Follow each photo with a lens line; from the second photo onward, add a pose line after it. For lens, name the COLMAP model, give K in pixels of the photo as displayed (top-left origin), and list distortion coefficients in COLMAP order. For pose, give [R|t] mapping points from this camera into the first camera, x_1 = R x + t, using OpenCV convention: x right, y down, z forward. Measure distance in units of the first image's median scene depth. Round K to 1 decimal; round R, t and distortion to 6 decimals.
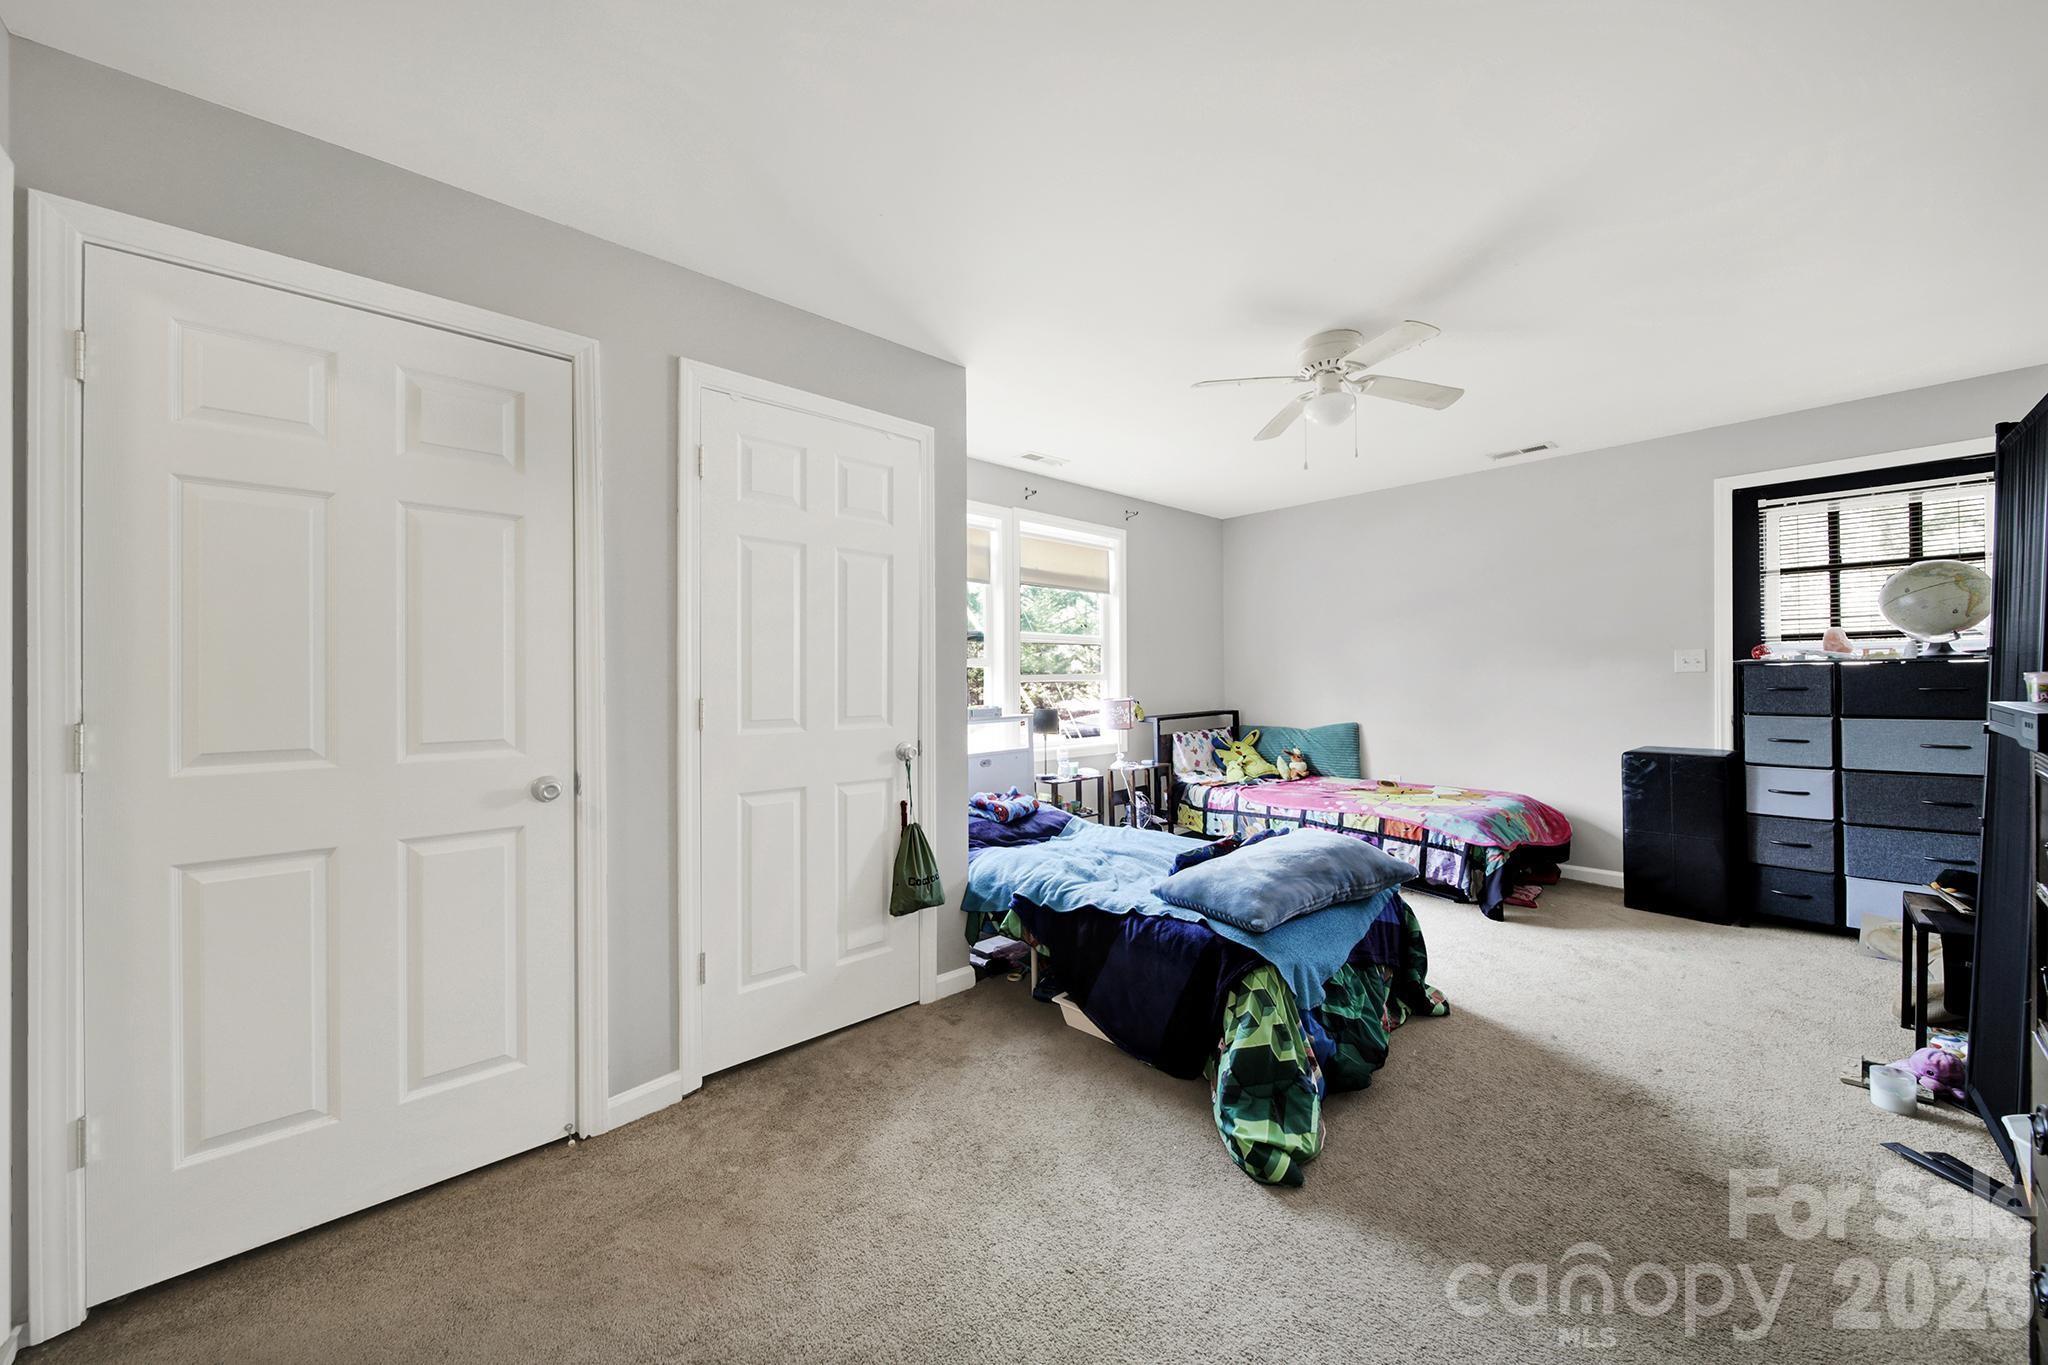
lens RADIAL K [[740.5, 0, 1032.9], [0, 740.5, 664.8], [0, 0, 1]] dist [-0.001526, -0.000422]
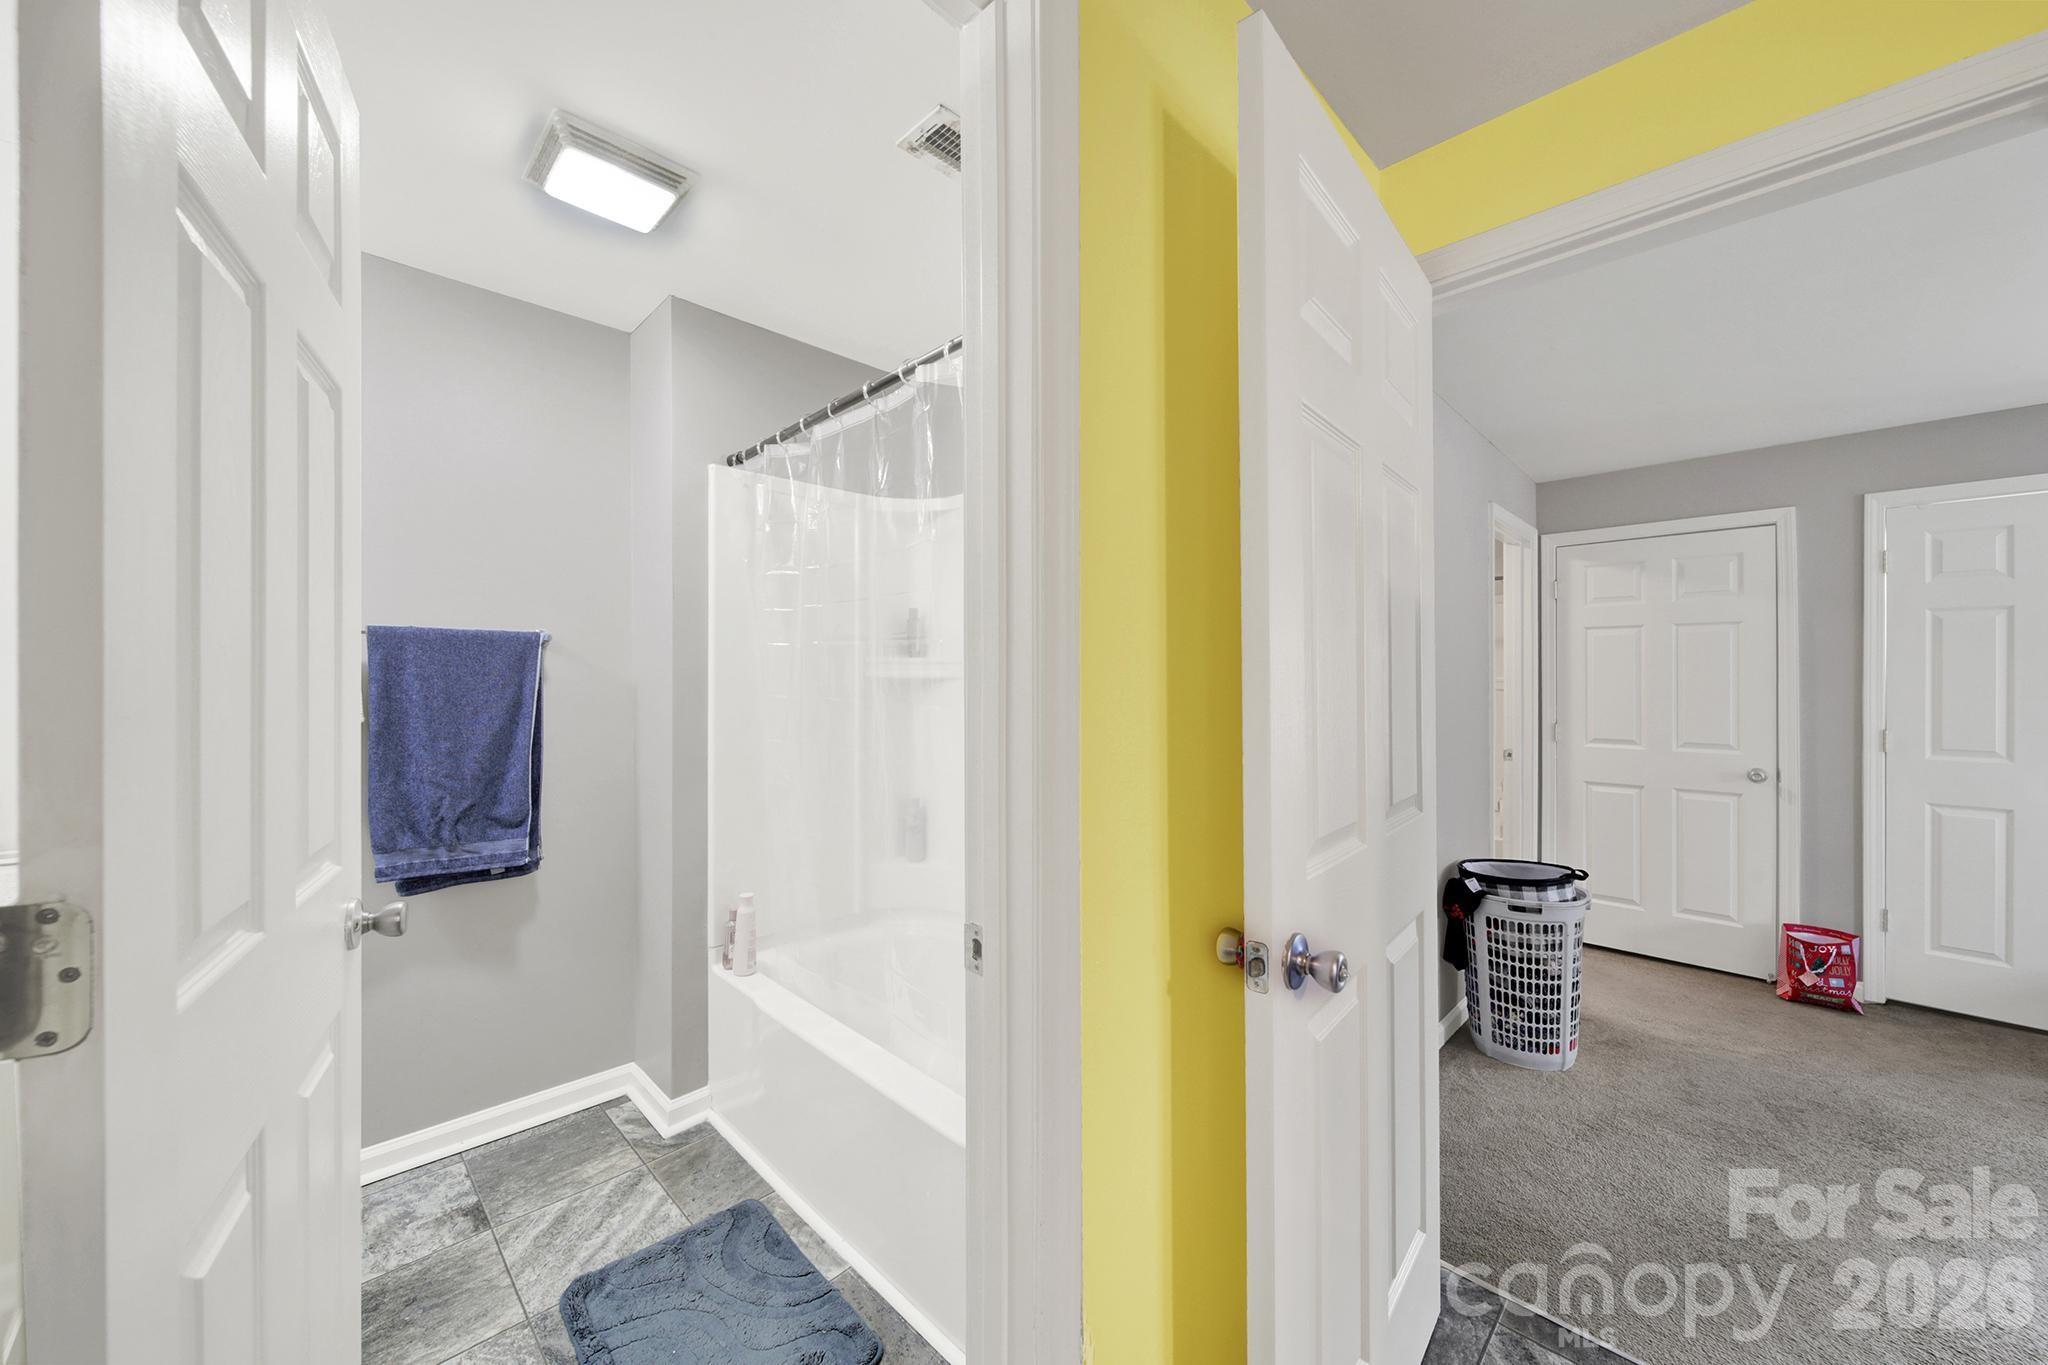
lens RADIAL K [[740.5, 0, 1037.8], [0, 740.5, 685.3], [0, 0, 1]] dist [-0.001526, -0.000422]
pose [[0.042274, 0.012444, -0.999029, 0.886951], [0.010508, 0.999862, 0.012899, -0.074340], [0.999051, -0.011043, 0.042137, -0.671948]]
